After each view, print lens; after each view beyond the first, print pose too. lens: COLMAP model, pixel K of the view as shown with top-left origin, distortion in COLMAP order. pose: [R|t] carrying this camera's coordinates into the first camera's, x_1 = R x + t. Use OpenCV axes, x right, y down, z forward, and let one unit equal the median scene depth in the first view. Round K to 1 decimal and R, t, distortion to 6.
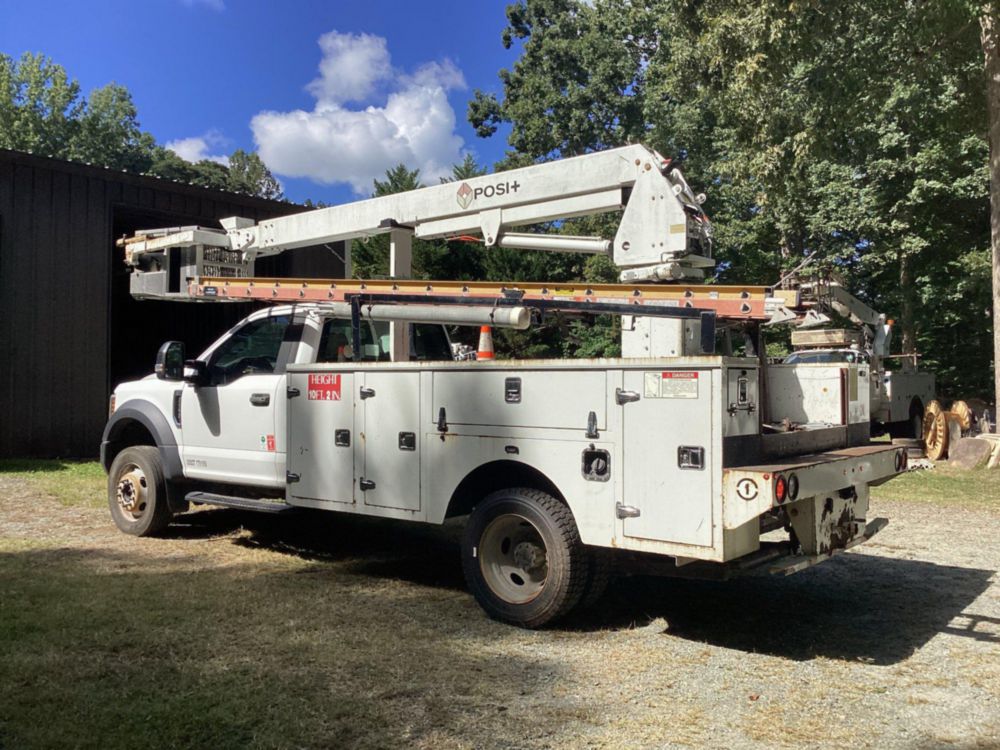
lens RADIAL K [[907.4, 0, 497.5], [0, 907.4, 380.2], [0, 0, 1]] dist [0.116243, -0.209152]
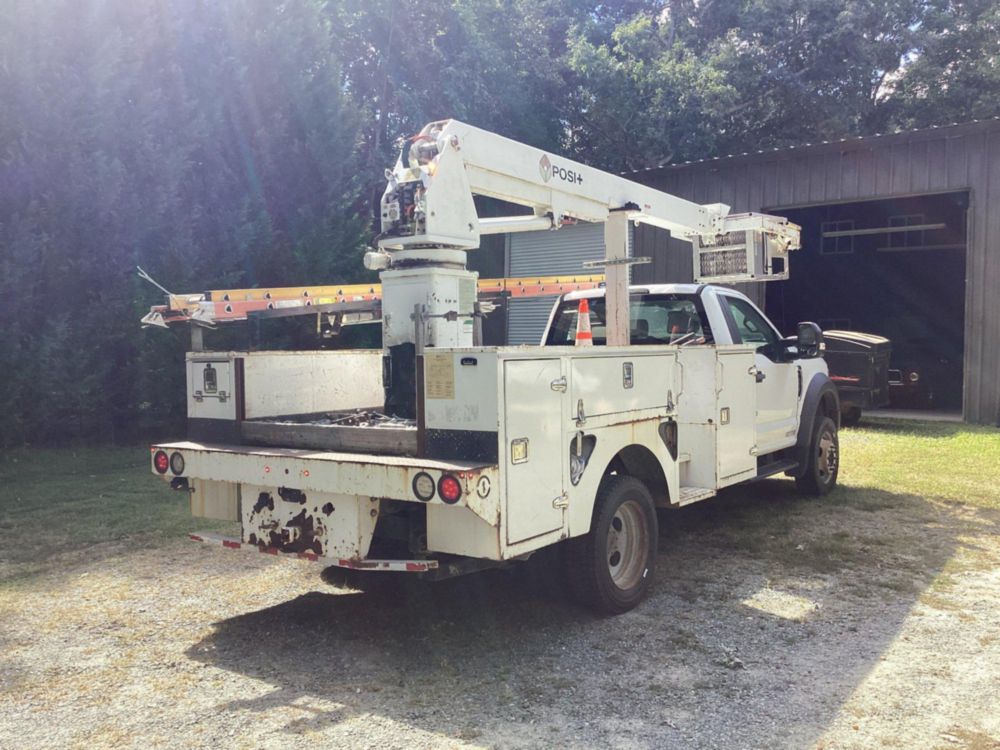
lens RADIAL K [[907.5, 0, 498.1], [0, 907.5, 376.1], [0, 0, 1]] dist [0.109922, -0.207390]
pose [[0.036553, 0.026936, -0.998969, 1.058161], [0.017516, 0.999466, 0.027591, -0.014581], [0.999178, -0.018507, 0.036062, 0.961054]]
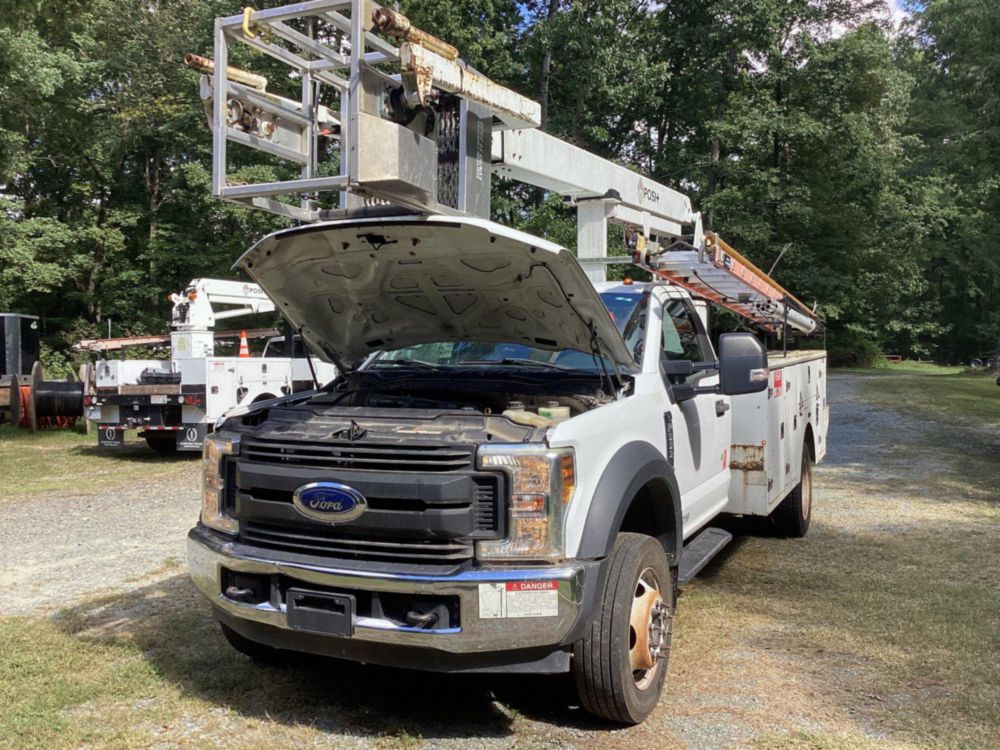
lens RADIAL K [[907.5, 0, 498.1], [0, 907.5, 376.1], [0, 0, 1]] dist [0.109922, -0.207390]
pose [[-0.217989, -0.044148, 0.974952, -1.073537], [0.007827, 0.998865, 0.046981, -0.048750], [-0.975920, 0.017872, -0.217396, 1.479354]]
